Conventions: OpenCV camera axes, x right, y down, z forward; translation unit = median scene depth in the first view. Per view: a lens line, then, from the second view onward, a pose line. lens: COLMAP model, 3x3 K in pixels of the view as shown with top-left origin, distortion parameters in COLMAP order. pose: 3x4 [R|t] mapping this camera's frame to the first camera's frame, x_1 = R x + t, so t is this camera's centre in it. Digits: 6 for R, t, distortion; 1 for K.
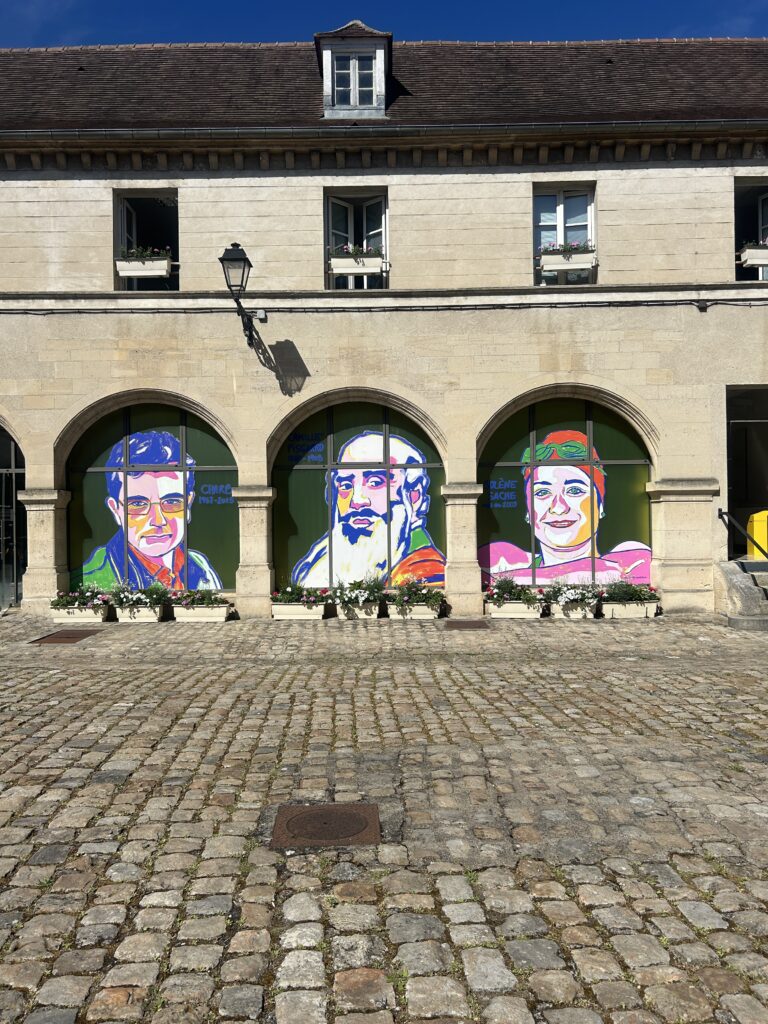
lens RADIAL K [[782.5, 0, 384.0], [0, 782.5, 512.0], [0, 0, 1]] dist [0.123610, -0.217620]
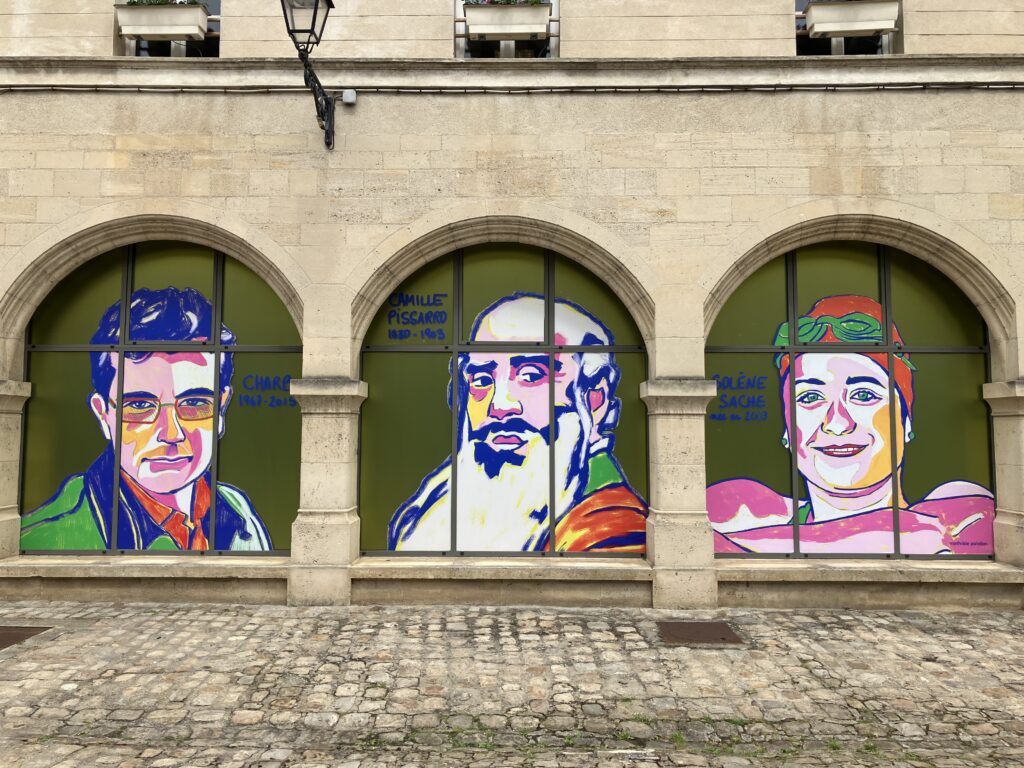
lens RADIAL K [[832.5, 0, 504.2], [0, 832.5, 355.7], [0, 0, 1]] dist [0.086242, -0.129706]
pose [[0.999844, 0.016238, -0.006931, -0.027450], [-0.016733, 0.996767, -0.078586, -0.001894], [0.005632, 0.078689, 0.996883, 0.357832]]
